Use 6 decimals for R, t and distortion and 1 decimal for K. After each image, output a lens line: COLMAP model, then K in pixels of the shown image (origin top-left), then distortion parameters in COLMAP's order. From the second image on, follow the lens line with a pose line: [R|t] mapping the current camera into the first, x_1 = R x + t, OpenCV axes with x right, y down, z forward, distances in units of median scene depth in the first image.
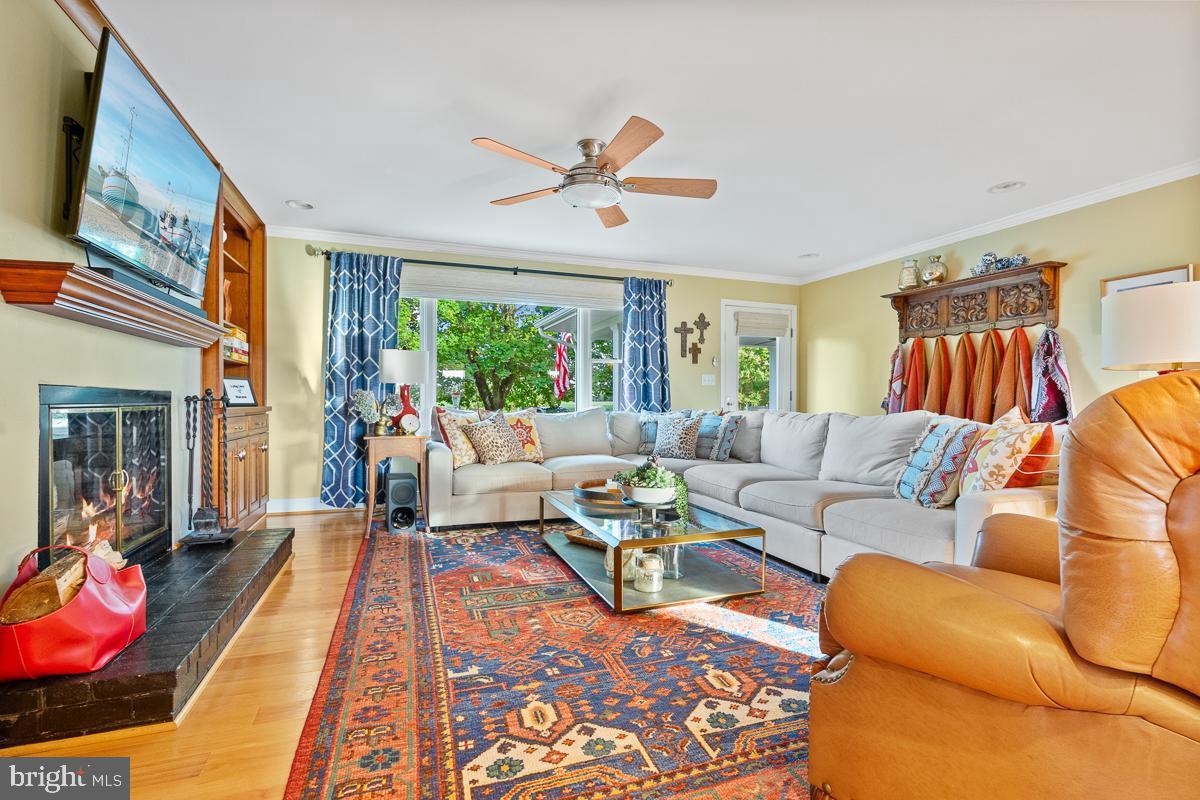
lens RADIAL K [[550.7, 0, 601.8], [0, 550.7, 402.1], [0, 0, 1]] dist [0.000352, 0.000004]
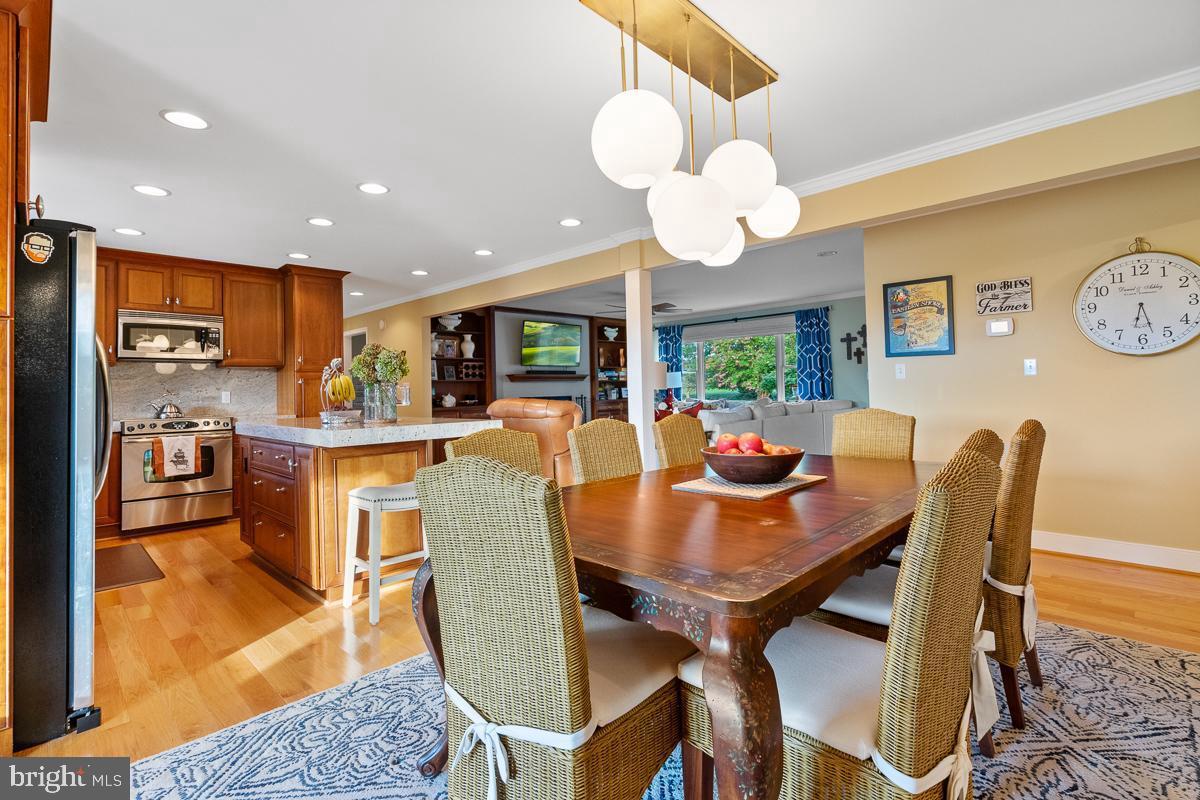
lens RADIAL K [[550.7, 0, 600.8], [0, 550.7, 399.4], [0, 0, 1]] dist [0.000352, 0.000004]
pose [[0.427652, -0.007783, -0.903910, 1.089725], [0.012233, 0.999921, -0.002822, 0.010914], [0.903860, -0.009851, 0.427714, -0.112454]]
